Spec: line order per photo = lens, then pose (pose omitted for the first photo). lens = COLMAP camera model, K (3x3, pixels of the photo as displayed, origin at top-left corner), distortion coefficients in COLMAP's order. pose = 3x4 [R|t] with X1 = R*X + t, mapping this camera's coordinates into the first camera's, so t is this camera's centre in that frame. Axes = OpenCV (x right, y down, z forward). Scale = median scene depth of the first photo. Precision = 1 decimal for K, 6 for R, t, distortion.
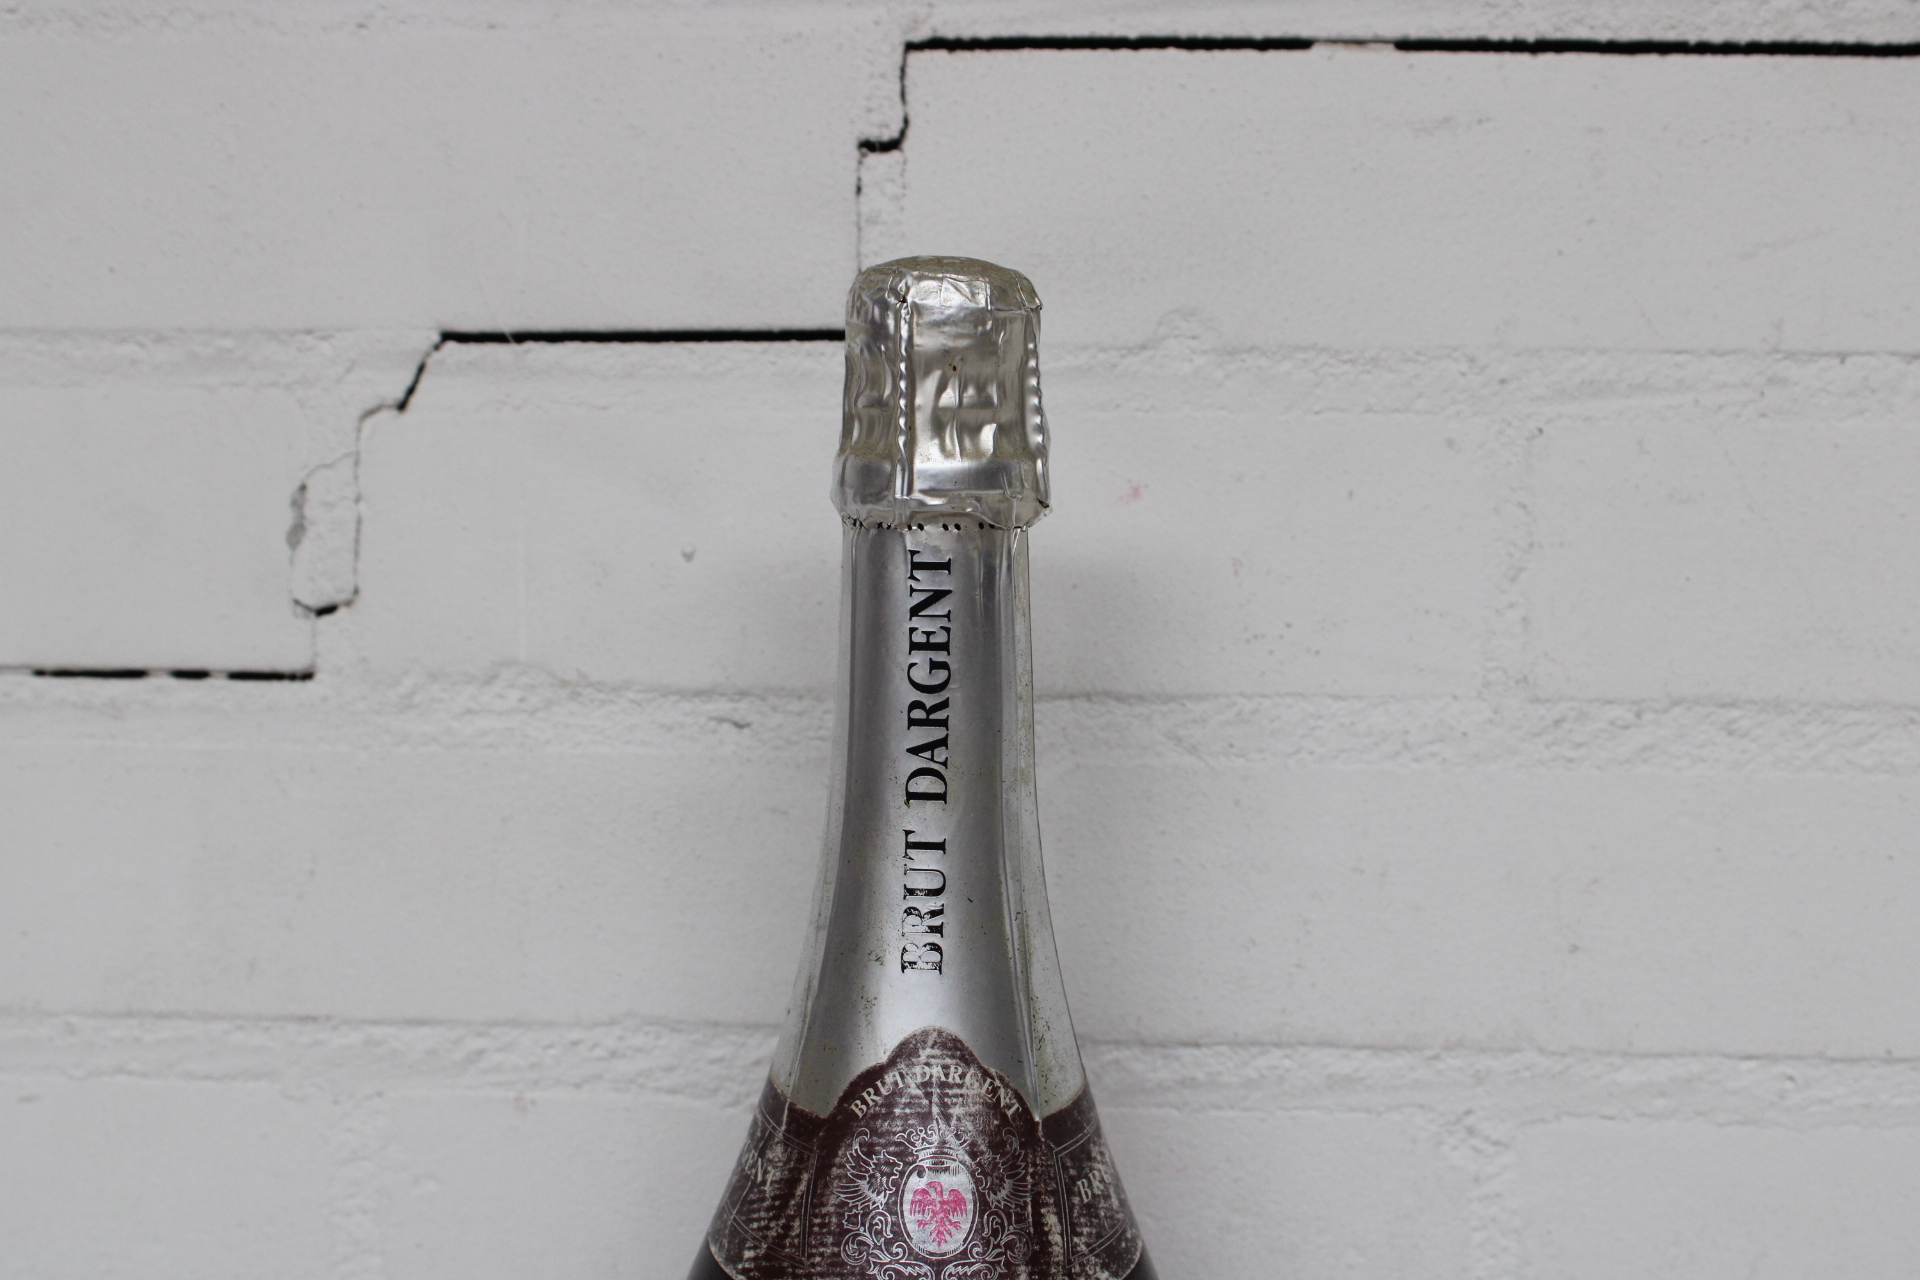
lens RADIAL K [[2834.0, 0, 962.2], [0, 2834.0, 639.0], [0, 0, 1]] dist [-0.048958, 0.000000]
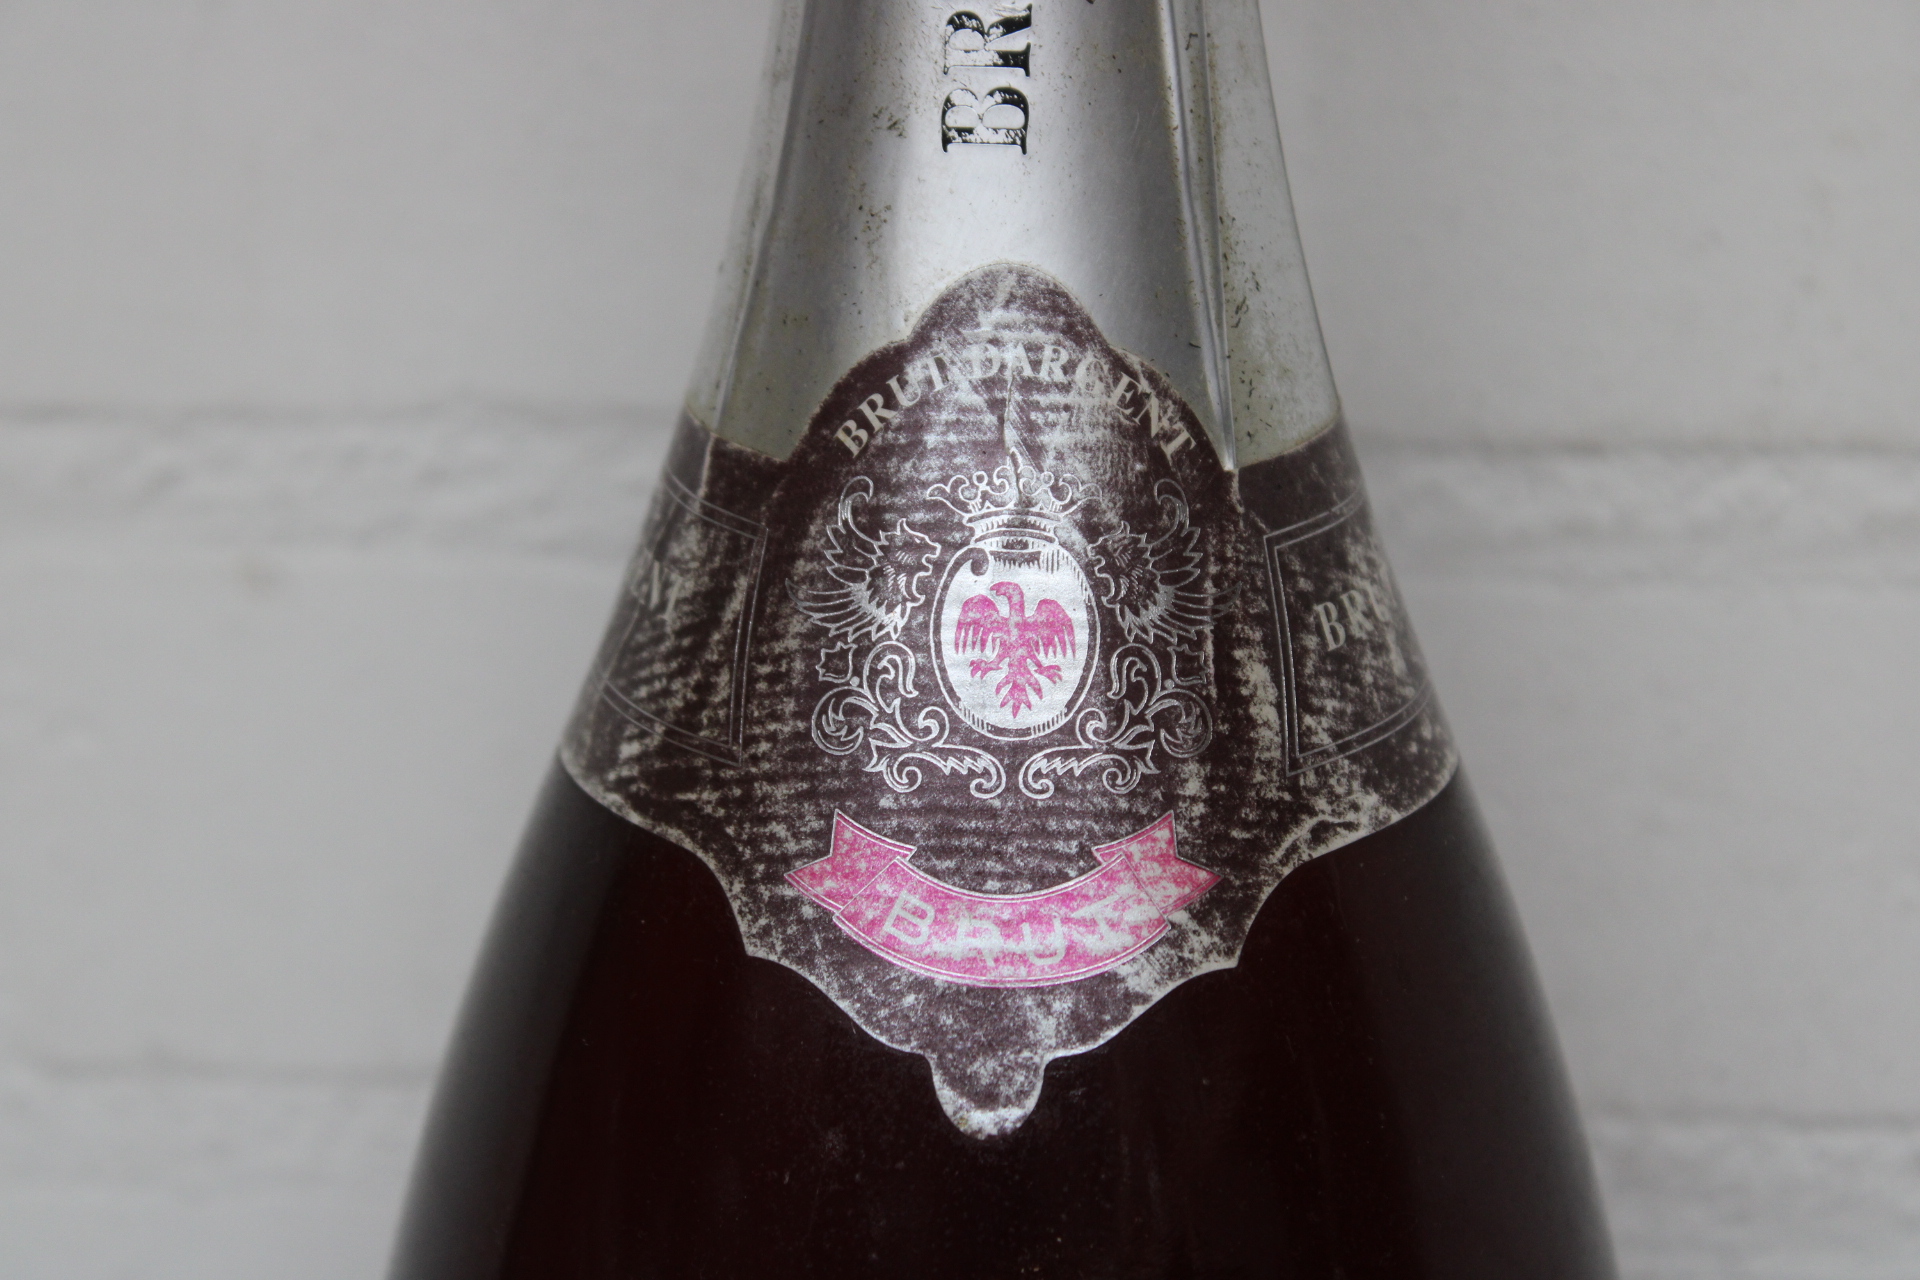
lens RADIAL K [[4762.9, 0, 959.0], [0, 4762.9, 640.2], [0, 0, 1]] dist [0.117723, 0.000000]
pose [[0.997589, 0.005730, -0.069169, 0.036955], [-0.000098, 0.996701, 0.081157, 0.134135], [0.069406, -0.080954, 0.994298, 0.199234]]
